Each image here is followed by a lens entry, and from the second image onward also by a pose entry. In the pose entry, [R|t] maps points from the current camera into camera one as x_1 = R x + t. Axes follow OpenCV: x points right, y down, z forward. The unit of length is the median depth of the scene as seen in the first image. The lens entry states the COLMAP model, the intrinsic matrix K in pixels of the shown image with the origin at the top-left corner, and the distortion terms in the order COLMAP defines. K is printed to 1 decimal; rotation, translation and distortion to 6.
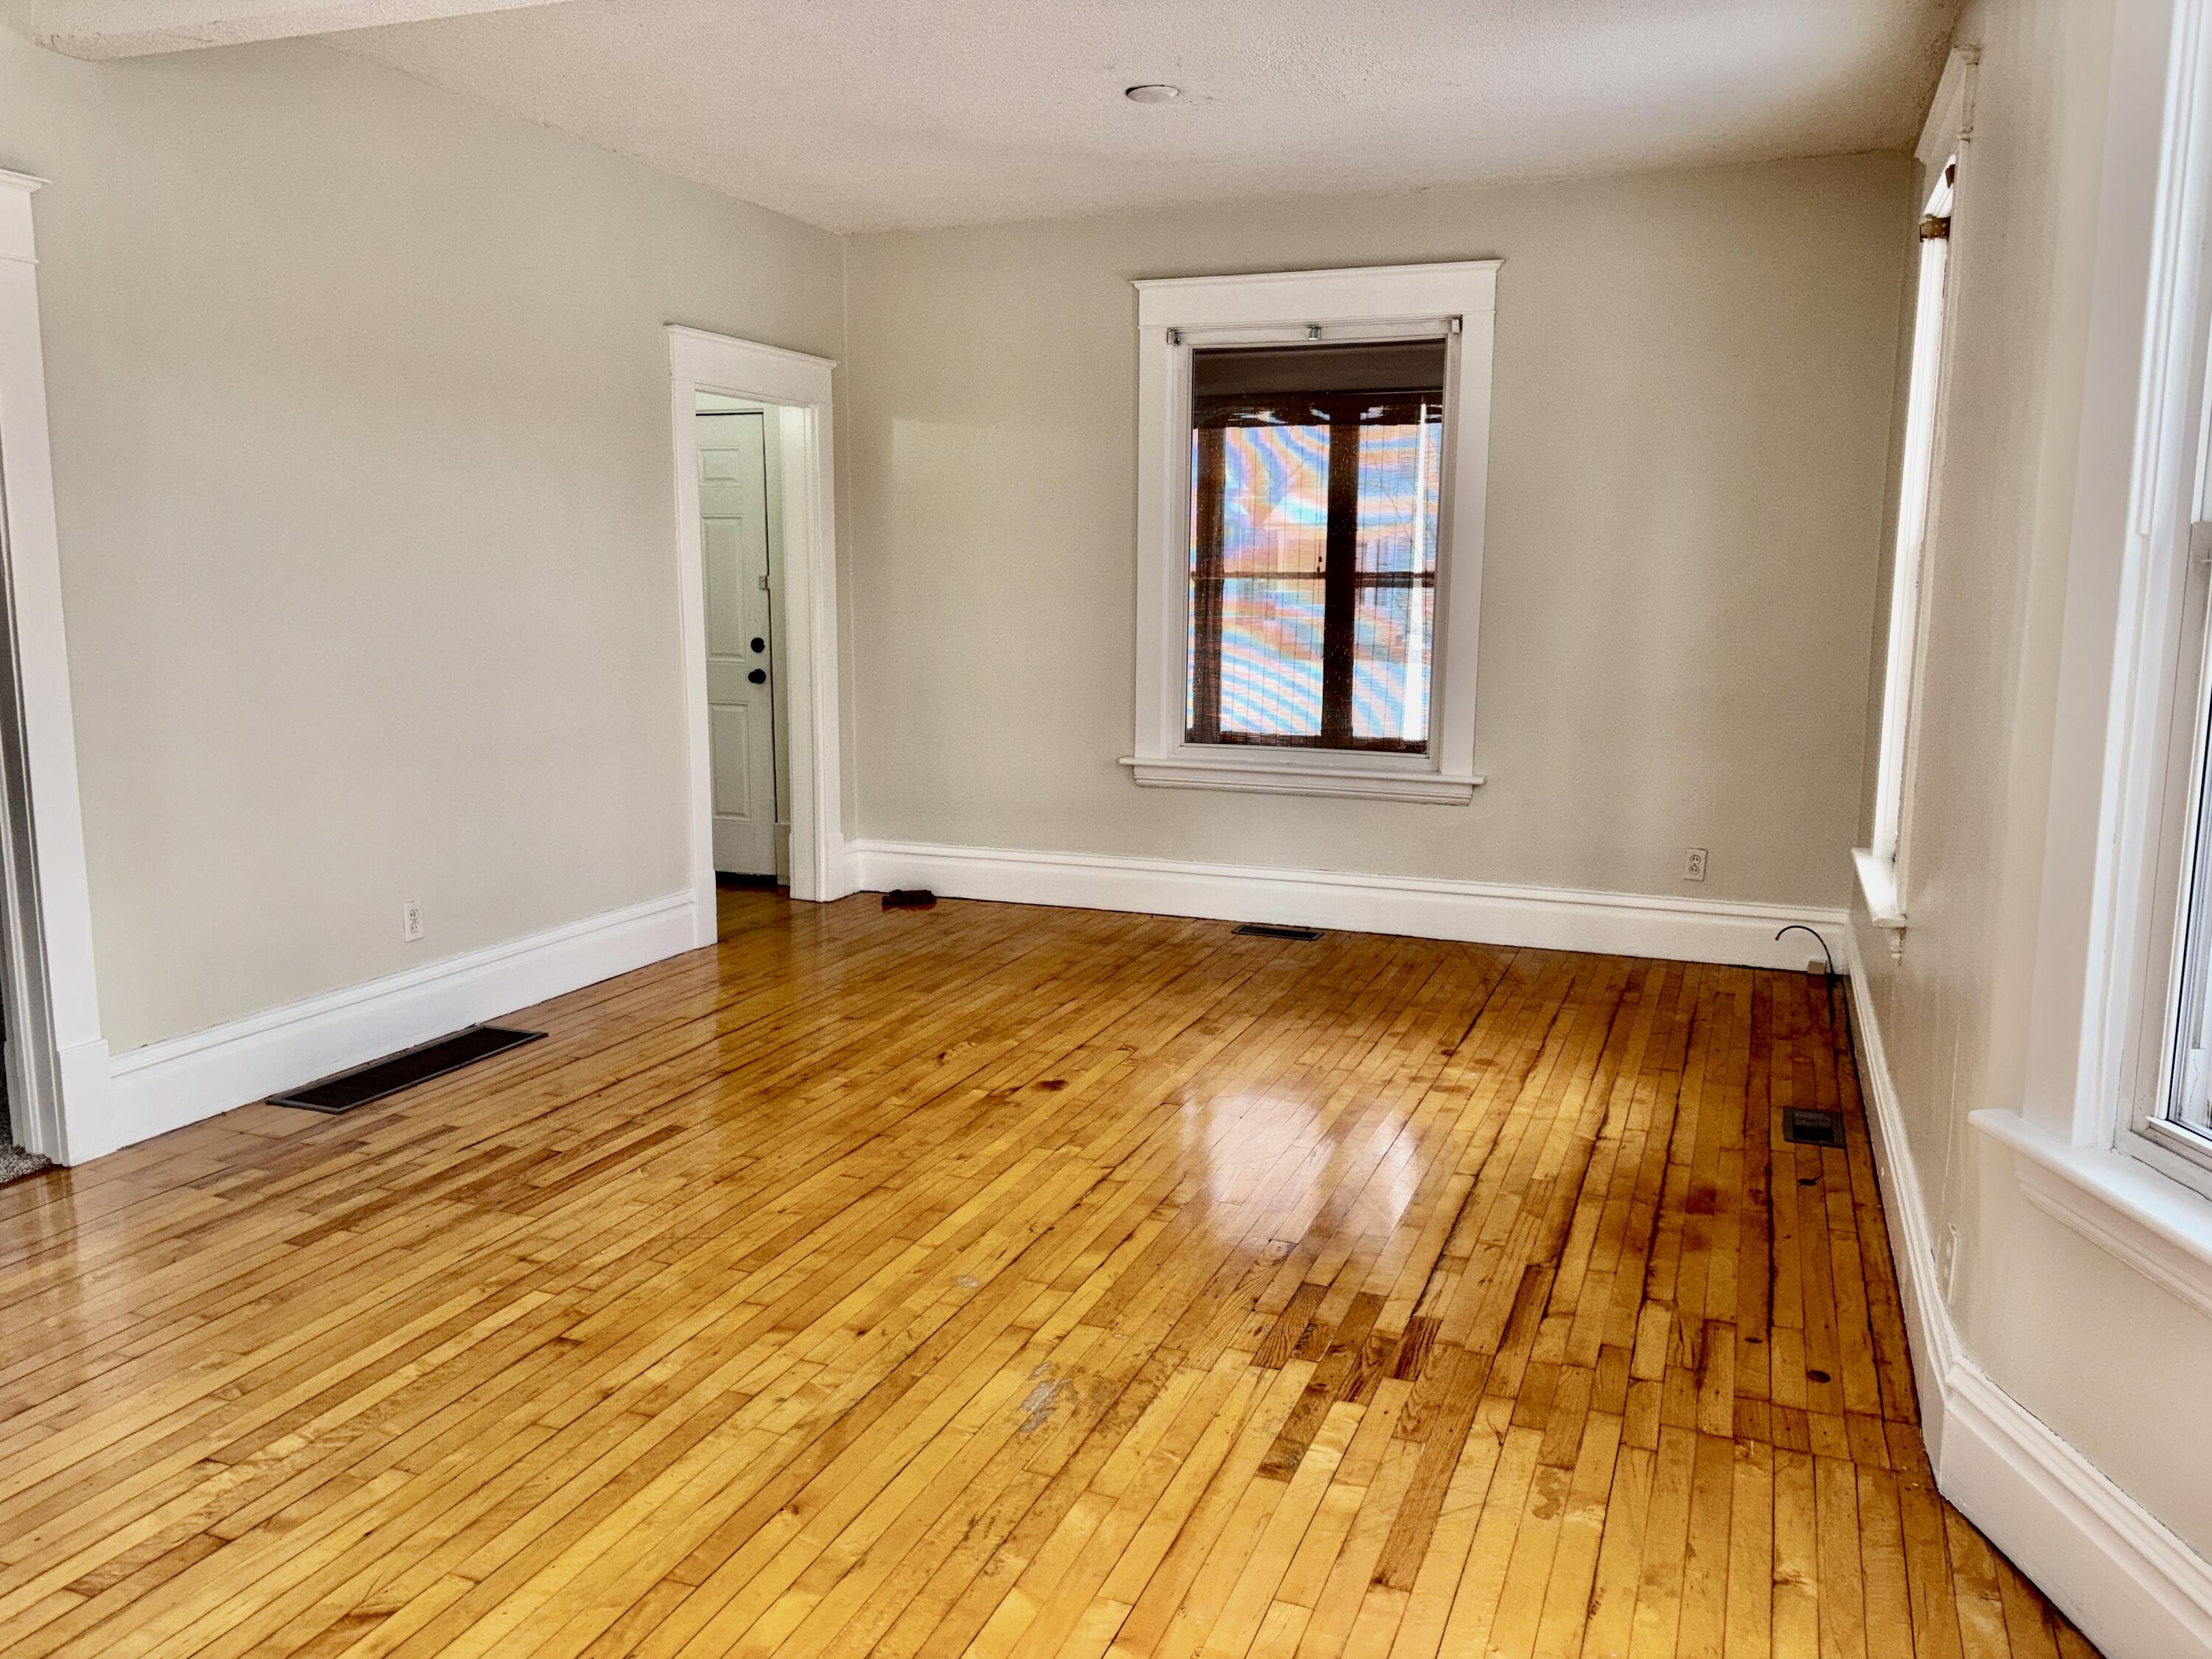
lens RADIAL K [[1674.2, 0, 1136.6], [0, 1674.2, 838.2], [0, 0, 1]] dist [0.047100, -0.044746]
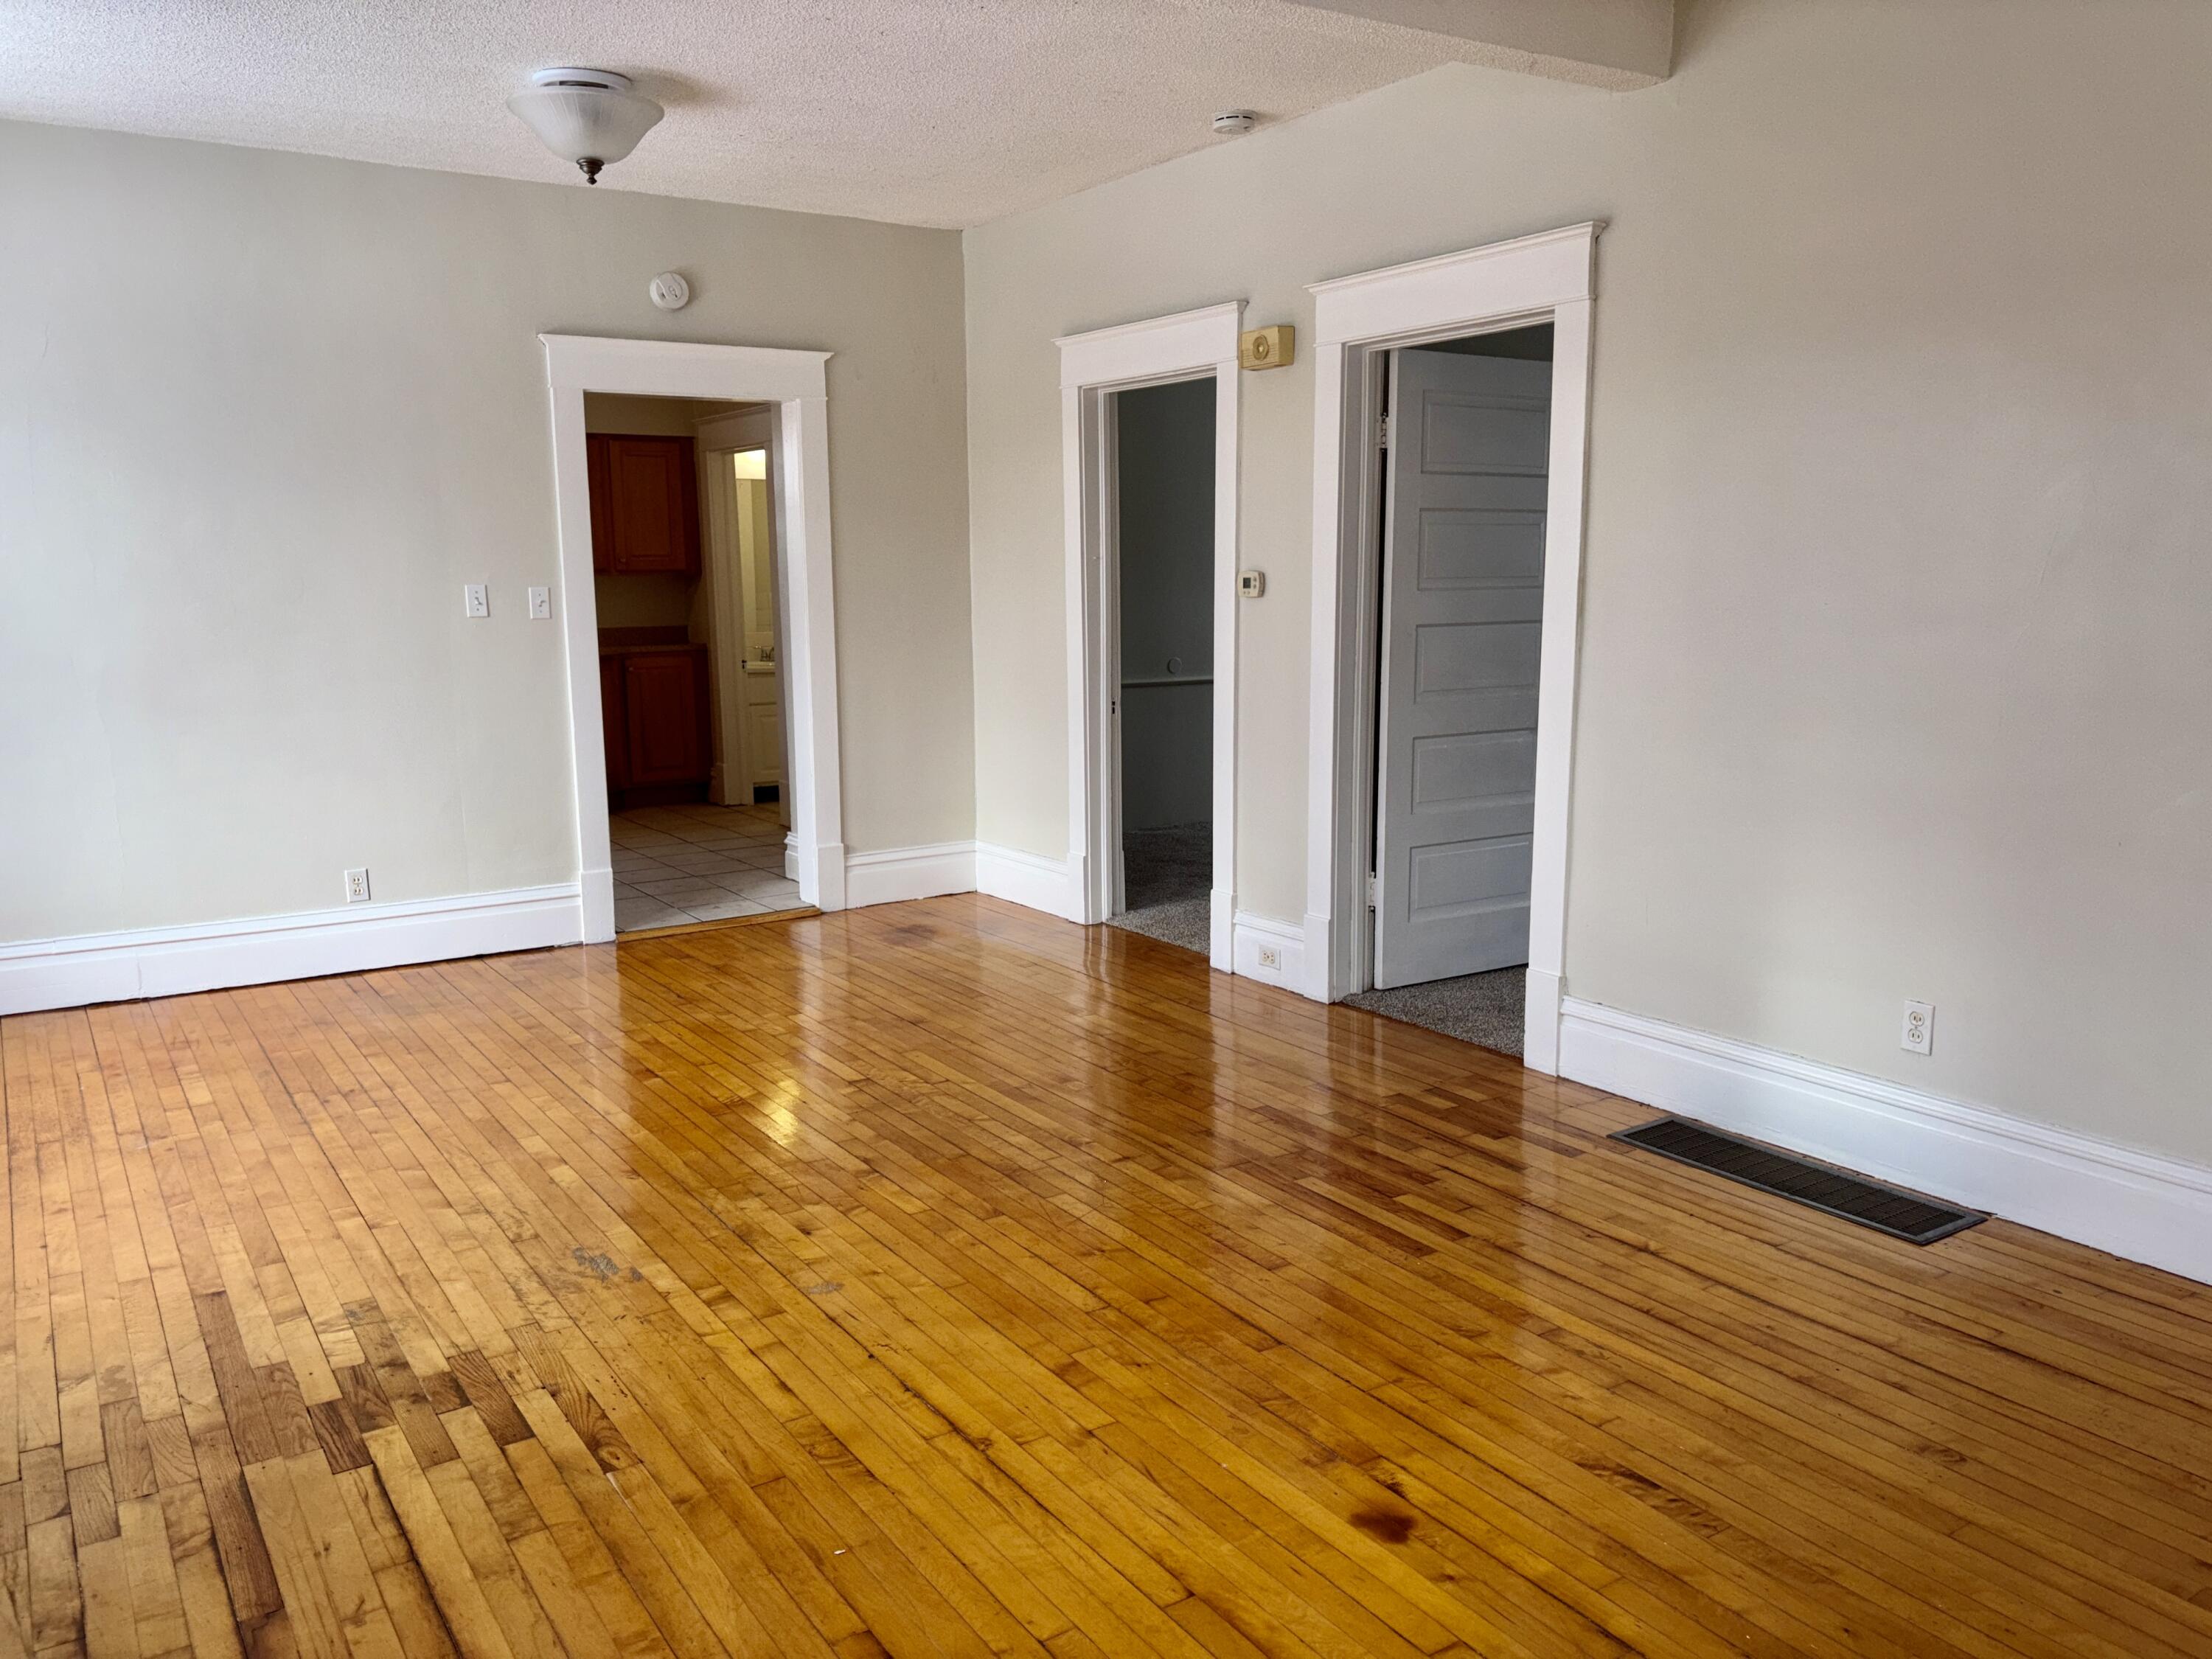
lens RADIAL K [[1673.4, 0, 1081.4], [0, 1673.4, 845.2], [0, 0, 1]] dist [0.097434, -0.103188]
pose [[-0.598540, 0.130521, -0.790389, 0.561917], [-0.120329, 0.960796, 0.249783, -0.253098], [0.792005, 0.244612, -0.559369, 1.619964]]
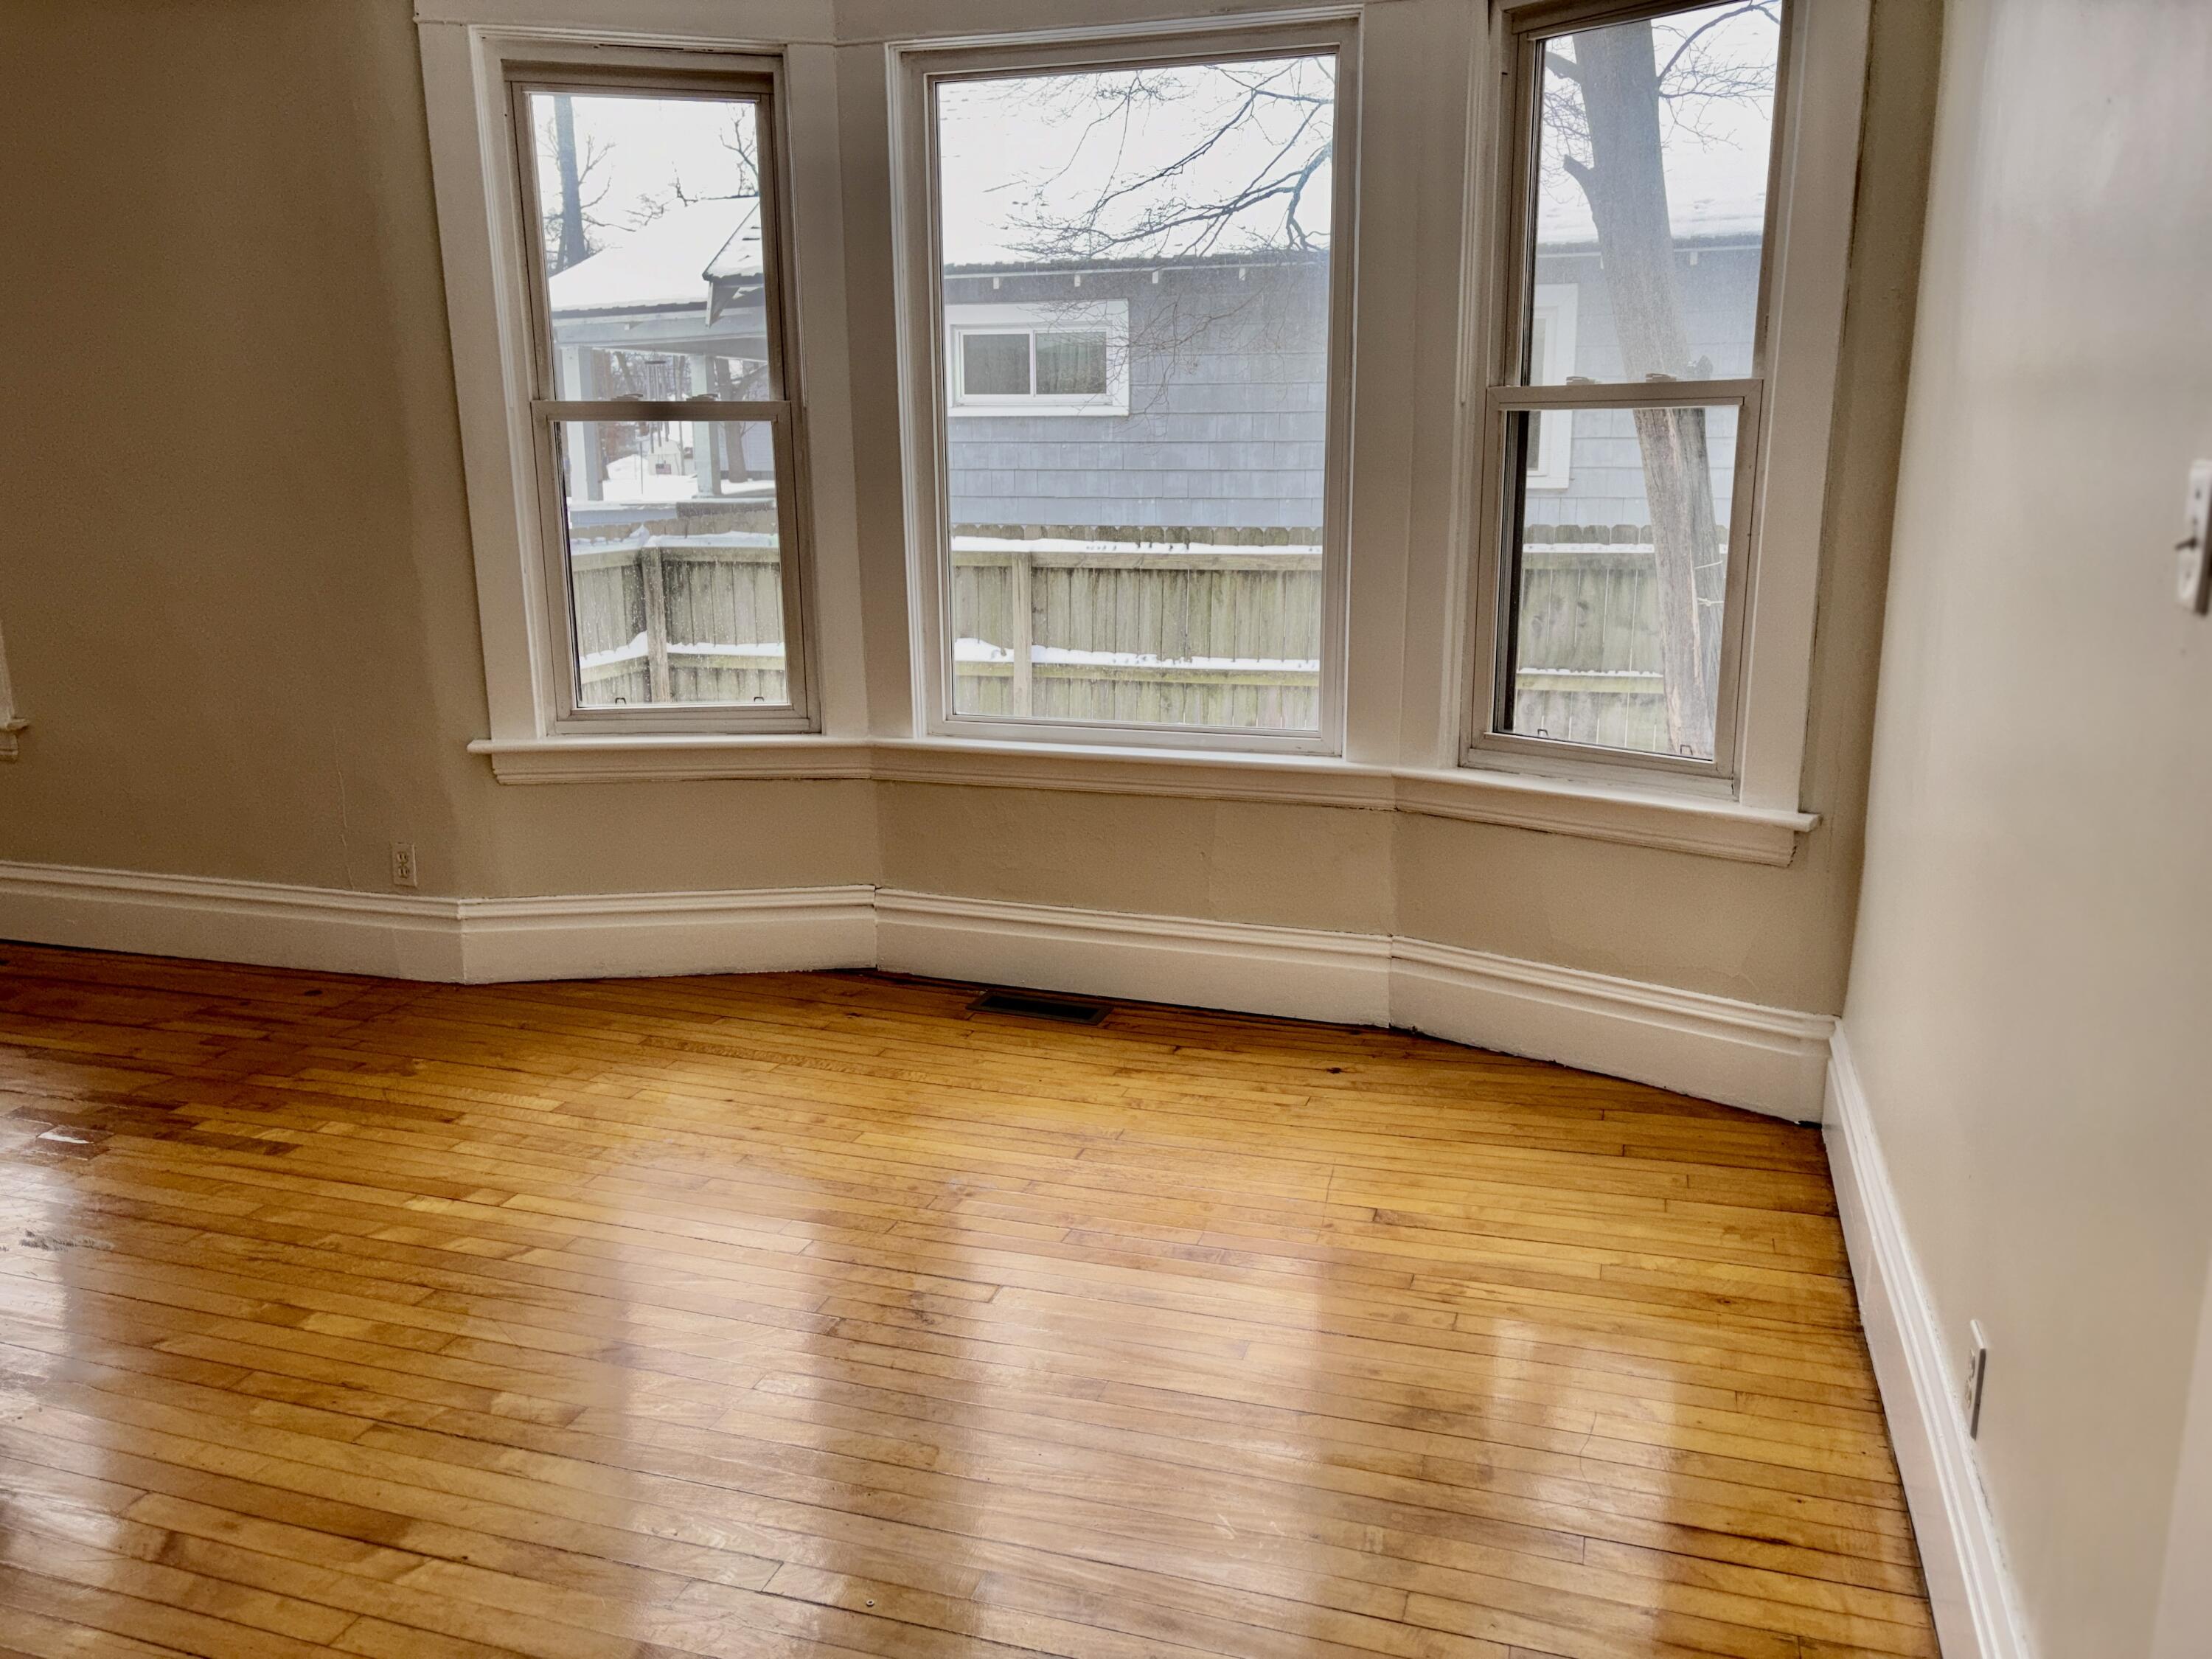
lens RADIAL K [[1674.2, 0, 1136.6], [0, 1674.2, 838.2], [0, 0, 1]] dist [0.047100, -0.044746]
pose [[-0.059105, -0.242059, 0.968460, -0.897735], [0.164328, 0.954561, 0.248615, -0.044680], [-0.984633, 0.173840, -0.016642, 0.279755]]
